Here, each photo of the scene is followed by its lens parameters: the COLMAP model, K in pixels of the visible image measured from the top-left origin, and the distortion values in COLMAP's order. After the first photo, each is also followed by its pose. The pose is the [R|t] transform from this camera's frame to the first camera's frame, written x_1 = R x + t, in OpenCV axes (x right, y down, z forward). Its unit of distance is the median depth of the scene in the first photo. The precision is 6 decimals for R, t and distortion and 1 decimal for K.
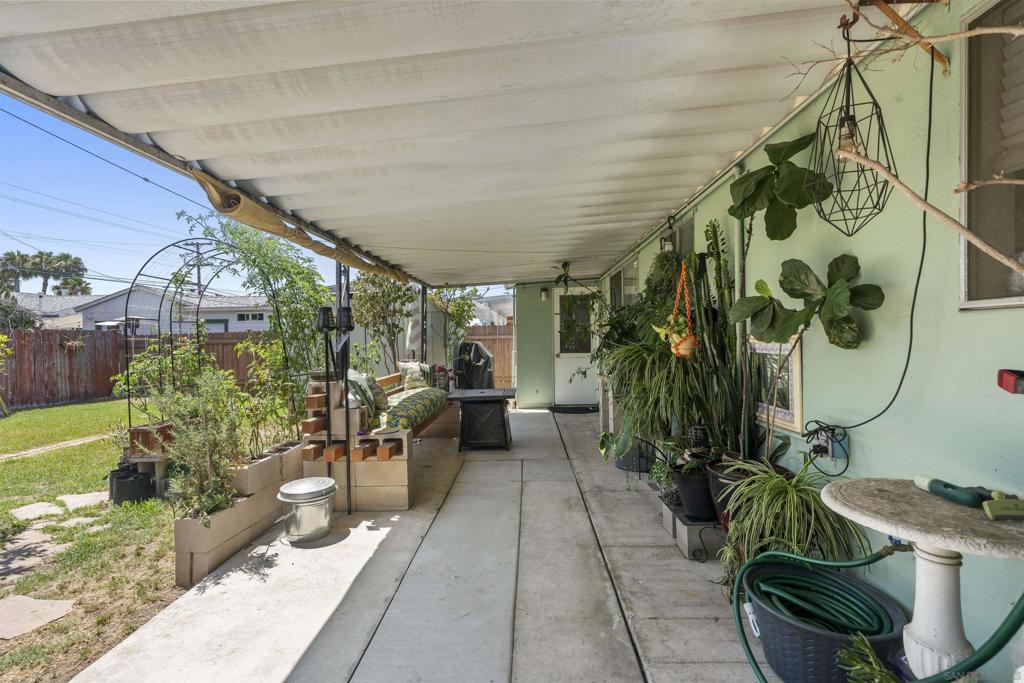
lens RADIAL K [[464.1, 0, 510.2], [0, 464.1, 335.4], [0, 0, 1]] dist [-0.002040, 0.000550]
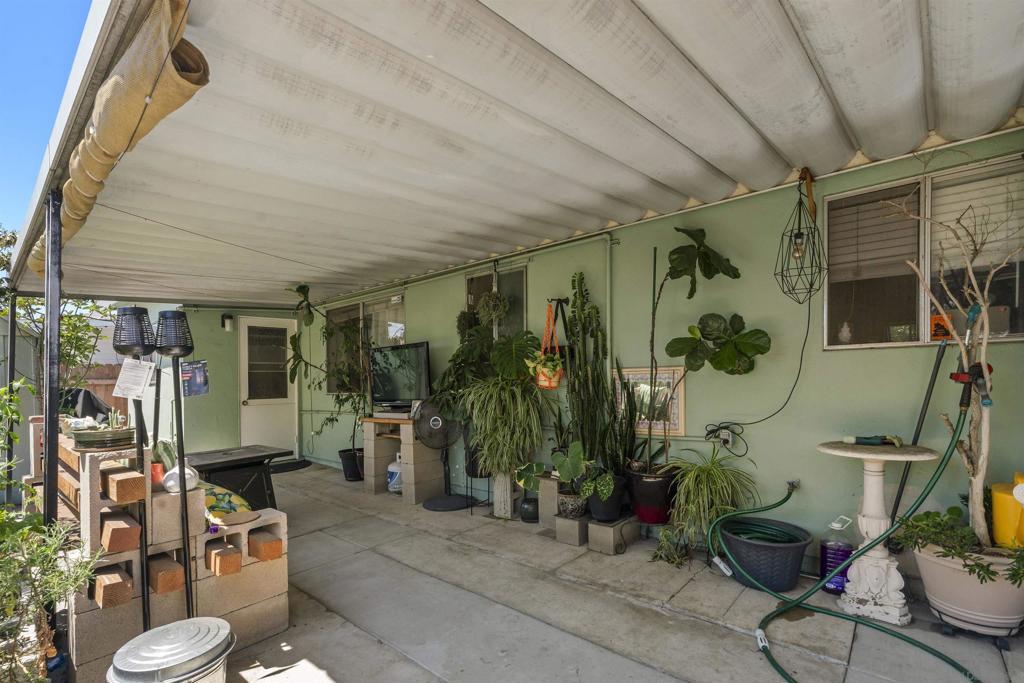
lens RADIAL K [[483.7, 0, 508.6], [0, 483.7, 383.8], [0, 0, 1]] dist [-0.001544, 0.000053]
pose [[0.628330, -0.006206, 0.777922, -0.559627], [0.007088, 0.999972, 0.002252, 0.027789], [-0.777915, 0.004099, 0.628357, 0.318085]]
